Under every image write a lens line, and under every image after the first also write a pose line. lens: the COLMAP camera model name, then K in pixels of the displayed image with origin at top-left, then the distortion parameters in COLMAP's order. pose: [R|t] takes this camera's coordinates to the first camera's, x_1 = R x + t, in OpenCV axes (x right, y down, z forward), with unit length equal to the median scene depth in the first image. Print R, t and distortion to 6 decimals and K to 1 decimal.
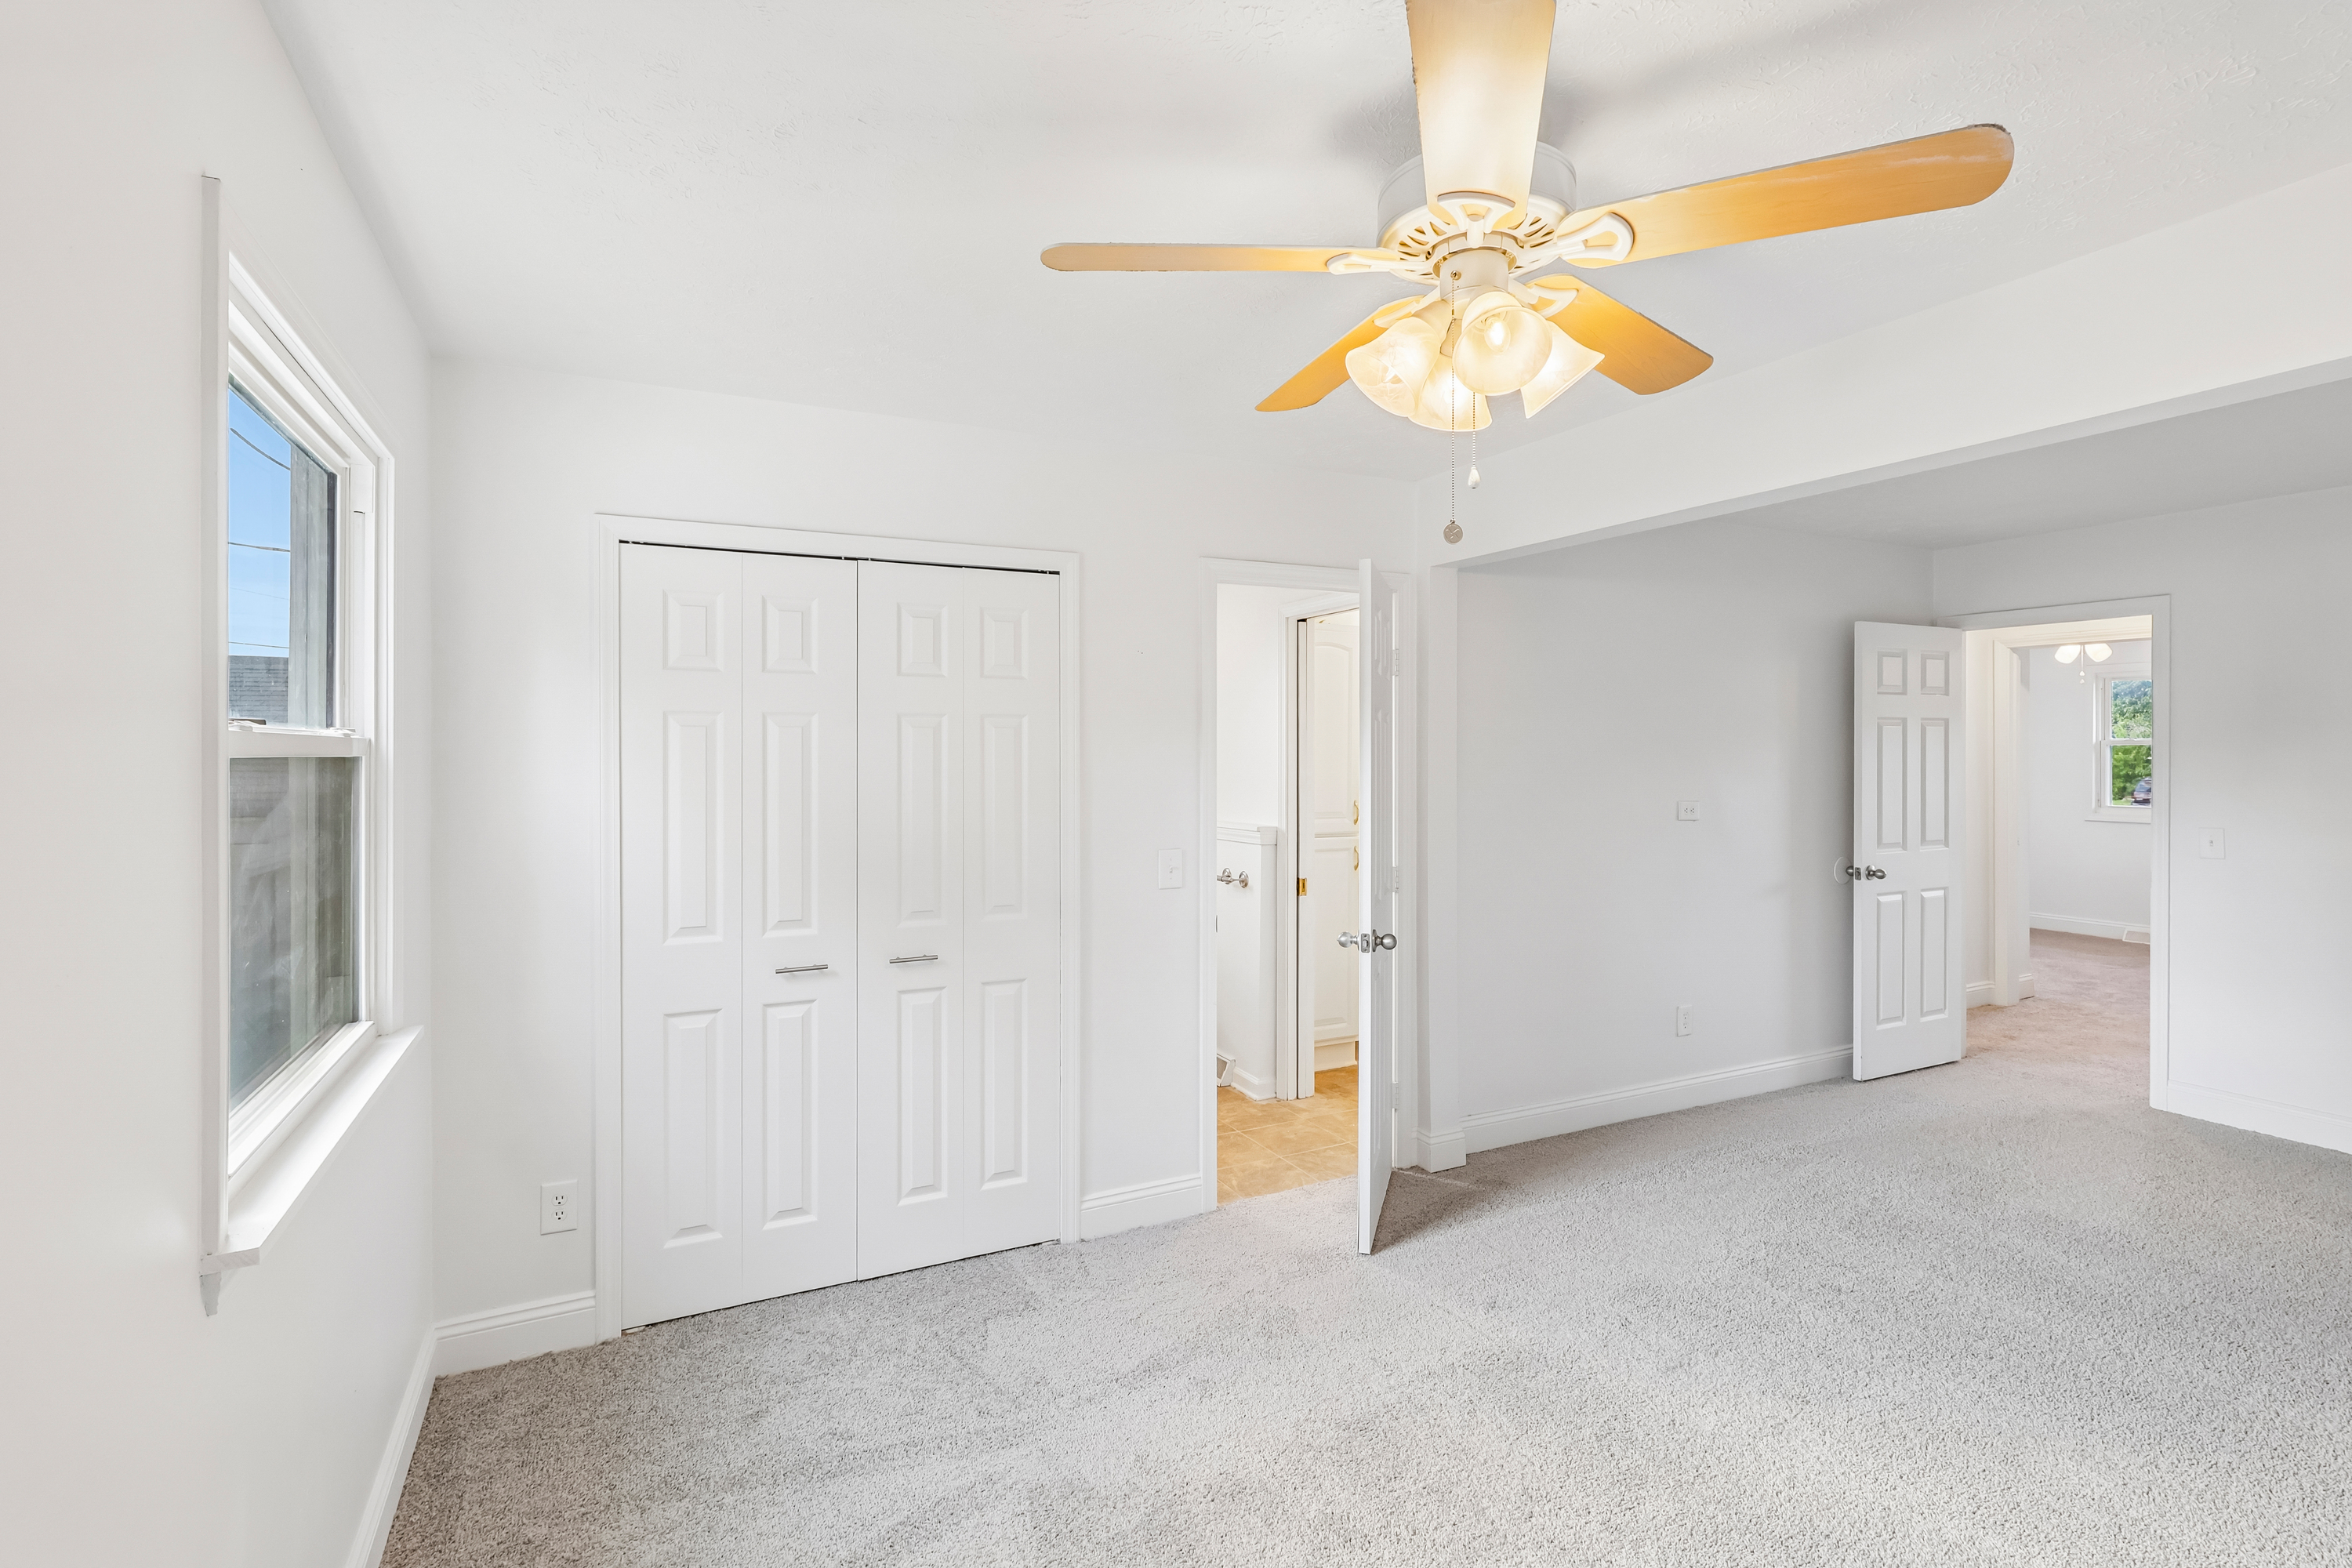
lens RADIAL K [[1103.8, 0, 1173.0], [0, 1103.8, 777.0], [0, 0, 1]] dist [-0.001559, -0.000471]
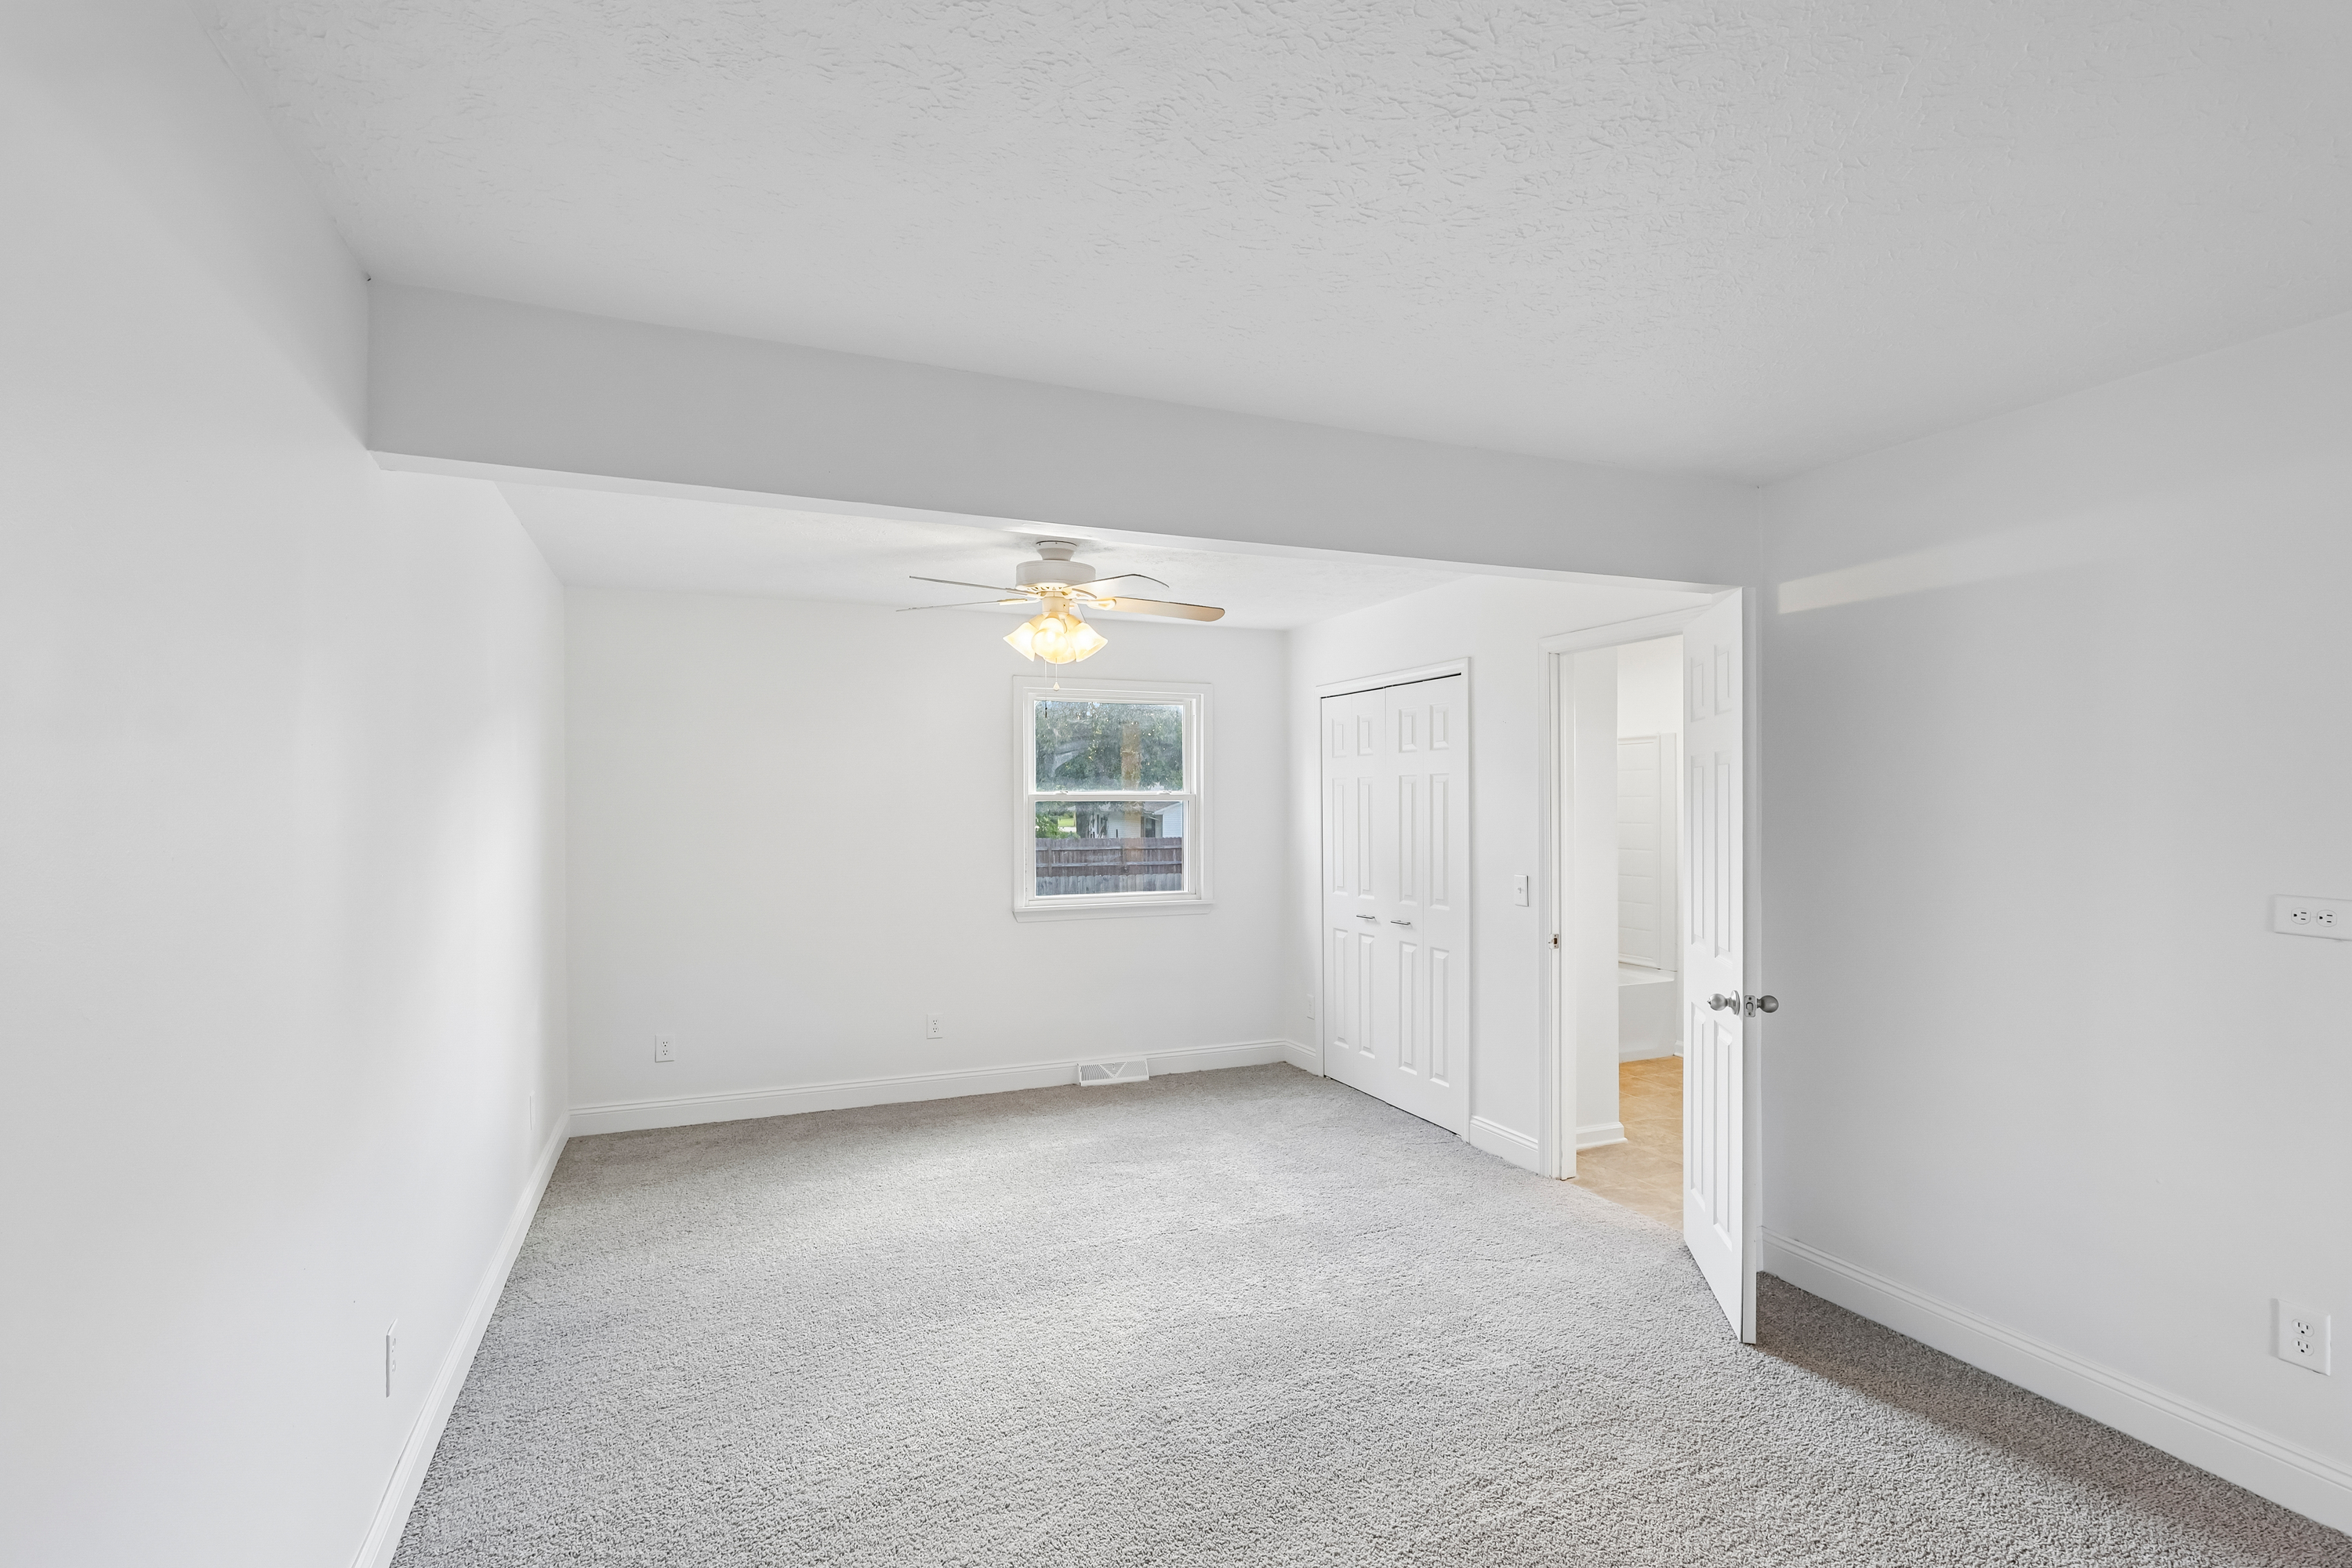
lens RADIAL K [[1103.8, 0, 1173.0], [0, 1103.8, 777.0], [0, 0, 1]] dist [-0.001559, -0.000471]
pose [[-0.058895, -0.009411, -0.998220, 1.373431], [-0.003182, 0.999952, -0.009239, -0.036306], [0.998259, 0.002632, -0.058922, 0.715568]]
